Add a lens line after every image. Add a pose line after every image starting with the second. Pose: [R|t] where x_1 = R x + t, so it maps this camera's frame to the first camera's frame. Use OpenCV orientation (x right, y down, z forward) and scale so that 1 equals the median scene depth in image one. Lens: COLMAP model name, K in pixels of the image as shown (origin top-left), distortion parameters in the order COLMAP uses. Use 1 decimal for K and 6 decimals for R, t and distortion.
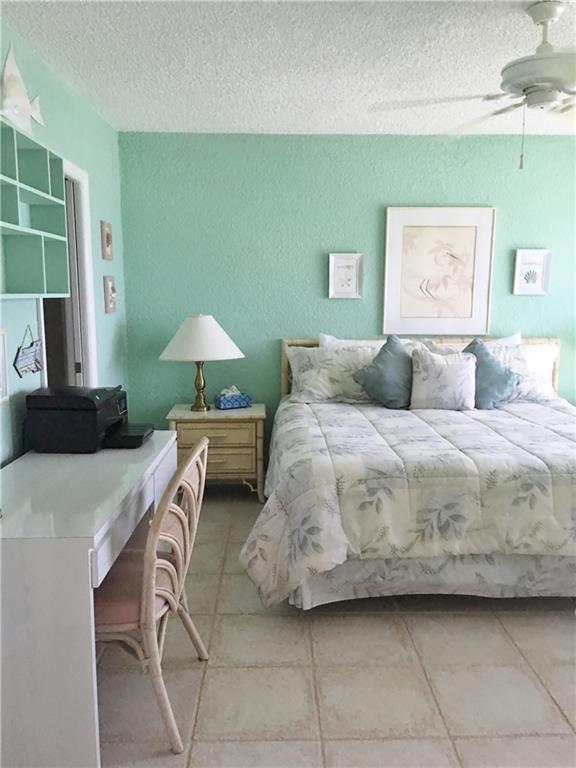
lens RADIAL K [[648.8, 0, 288.4], [0, 648.8, 387.4], [0, 0, 1]] dist [0.038275, -0.031230]
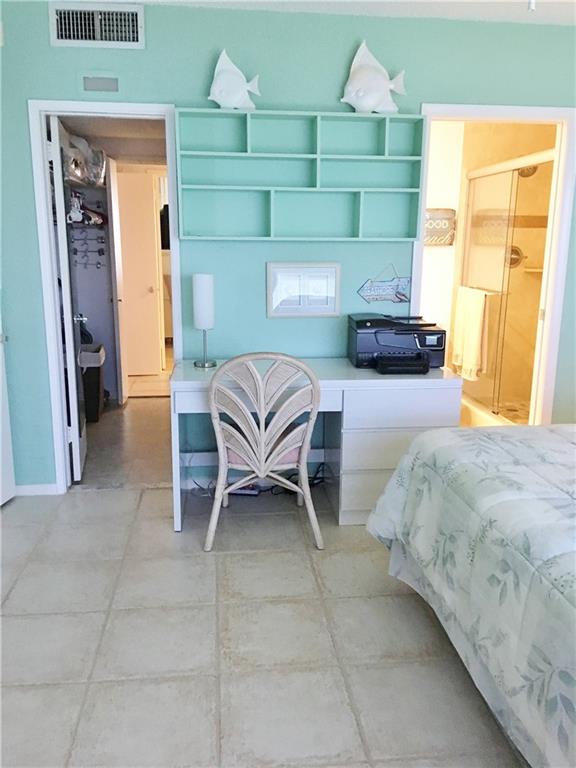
lens RADIAL K [[648.8, 0, 287.4], [0, 648.8, 383.4], [0, 0, 1]] dist [0.038275, -0.031230]
pose [[0.080585, 0.219861, -0.972197, 0.888357], [-0.148399, 0.967145, 0.206418, -0.103587], [0.985639, 0.127639, 0.110565, 0.719324]]
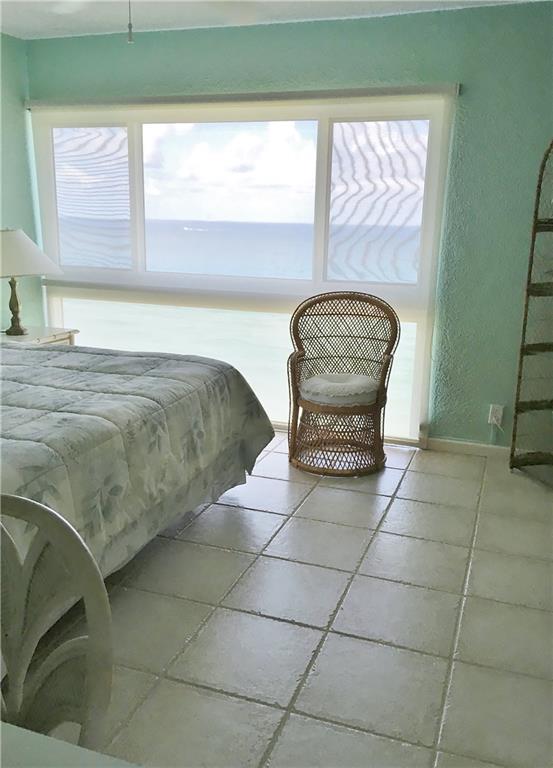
lens RADIAL K [[663.7, 0, 276.8], [0, 663.7, 382.5], [0, 0, 1]] dist [0.017786, 0.002805]
pose [[0.355508, -0.211733, 0.910376, -0.381790], [0.118234, 0.976367, 0.180910, -0.052390], [-0.927165, 0.043322, 0.372140, 0.506768]]
